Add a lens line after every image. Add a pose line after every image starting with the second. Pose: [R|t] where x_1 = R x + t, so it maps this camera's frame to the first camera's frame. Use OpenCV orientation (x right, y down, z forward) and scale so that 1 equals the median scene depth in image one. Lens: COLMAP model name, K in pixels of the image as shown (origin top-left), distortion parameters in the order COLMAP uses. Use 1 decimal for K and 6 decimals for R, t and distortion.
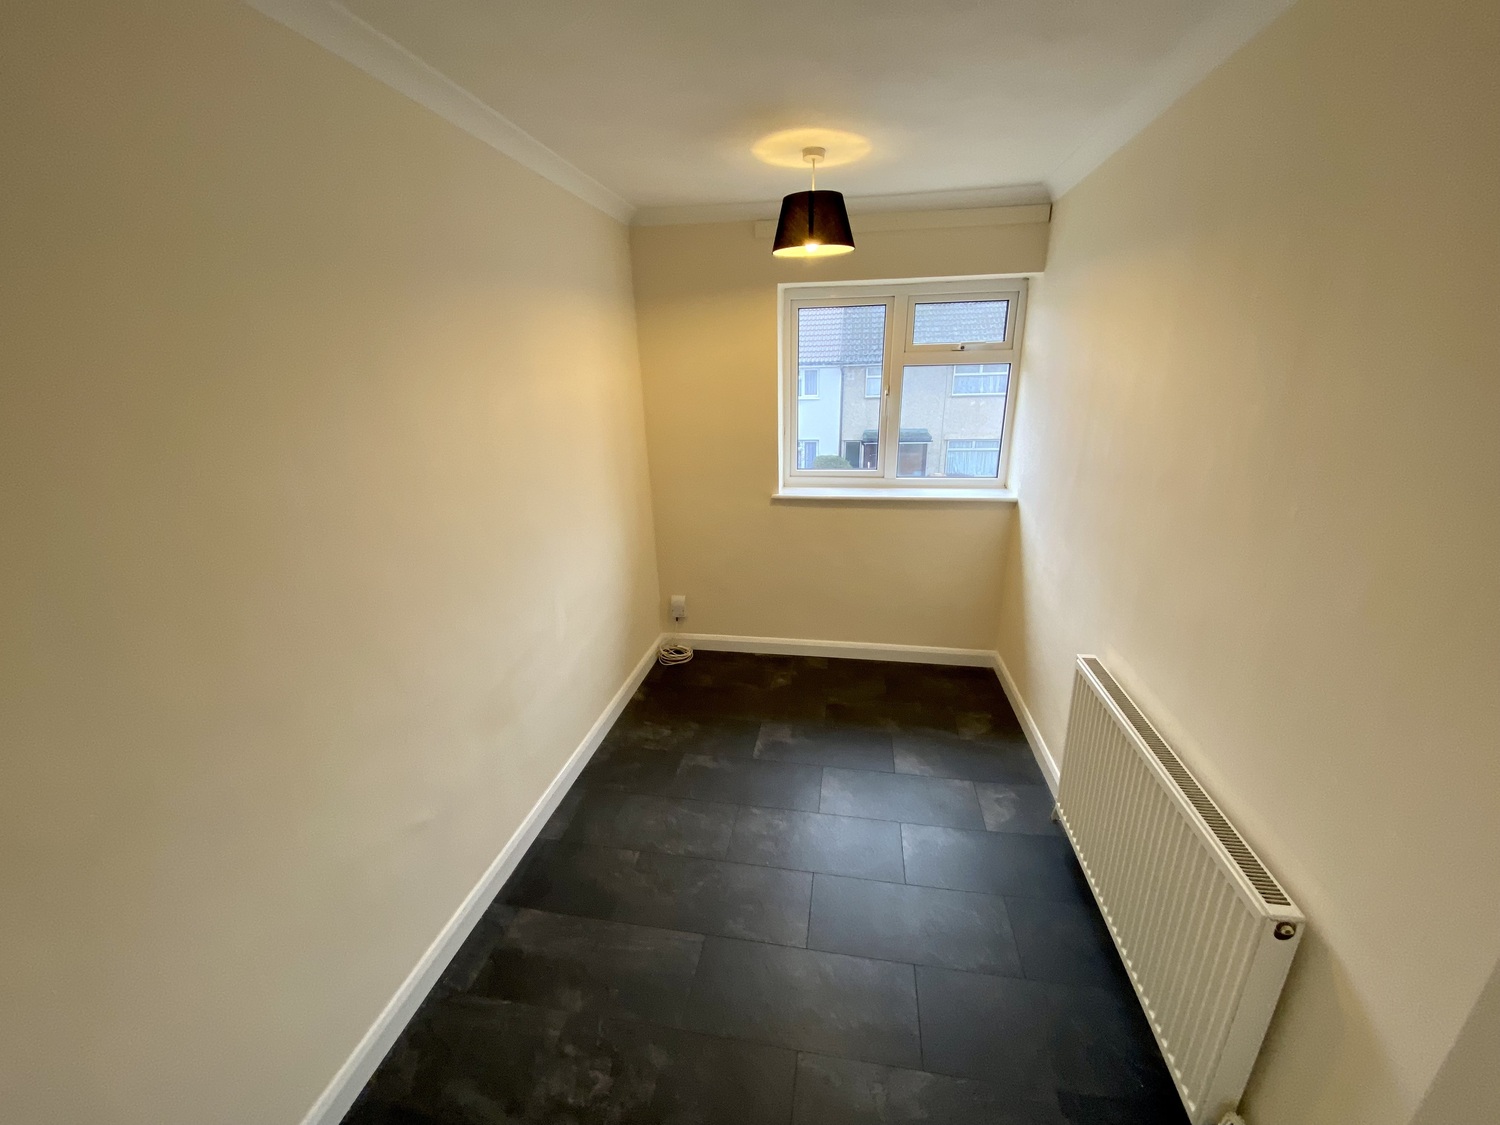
lens RADIAL K [[599.8, 0, 748.0], [0, 599.8, 565.8], [0, 0, 1]] dist [0.030087, -0.025733]
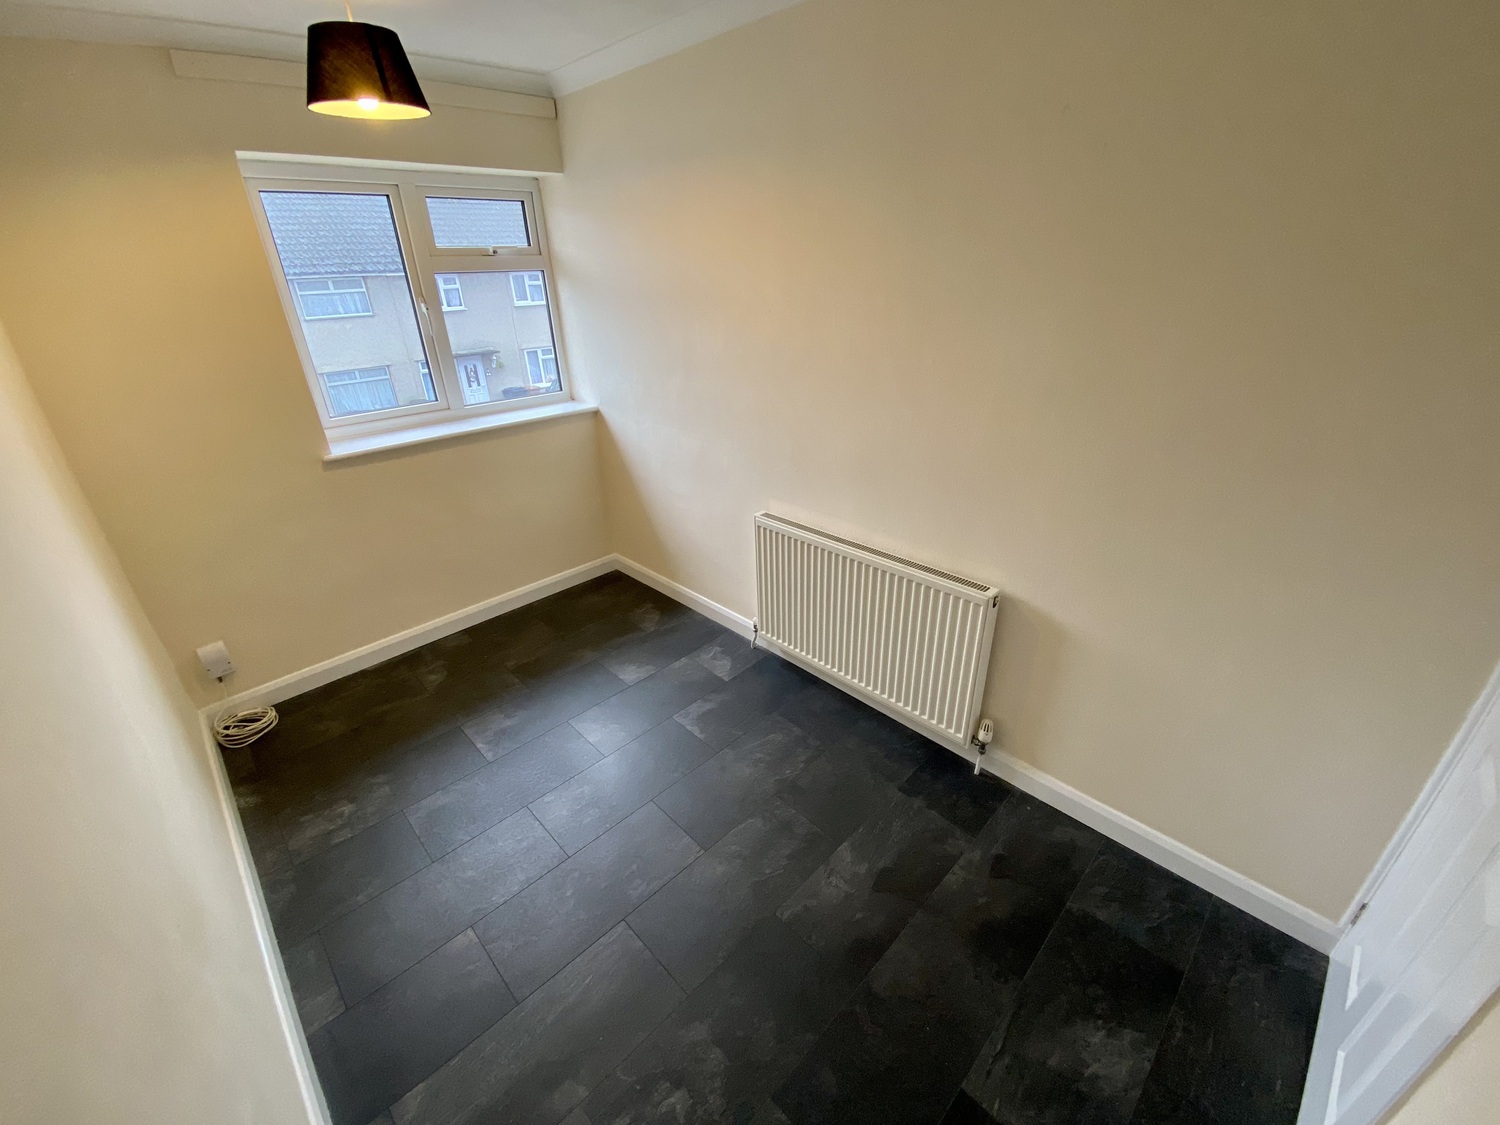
lens RADIAL K [[599.8, 0, 748.0], [0, 599.8, 565.8], [0, 0, 1]] dist [0.030087, -0.025733]
pose [[0.580629, -0.361610, 0.729458, -0.268257], [0.271829, 0.930643, 0.244973, -0.039378], [-0.767450, 0.056049, 0.638655, 0.147159]]
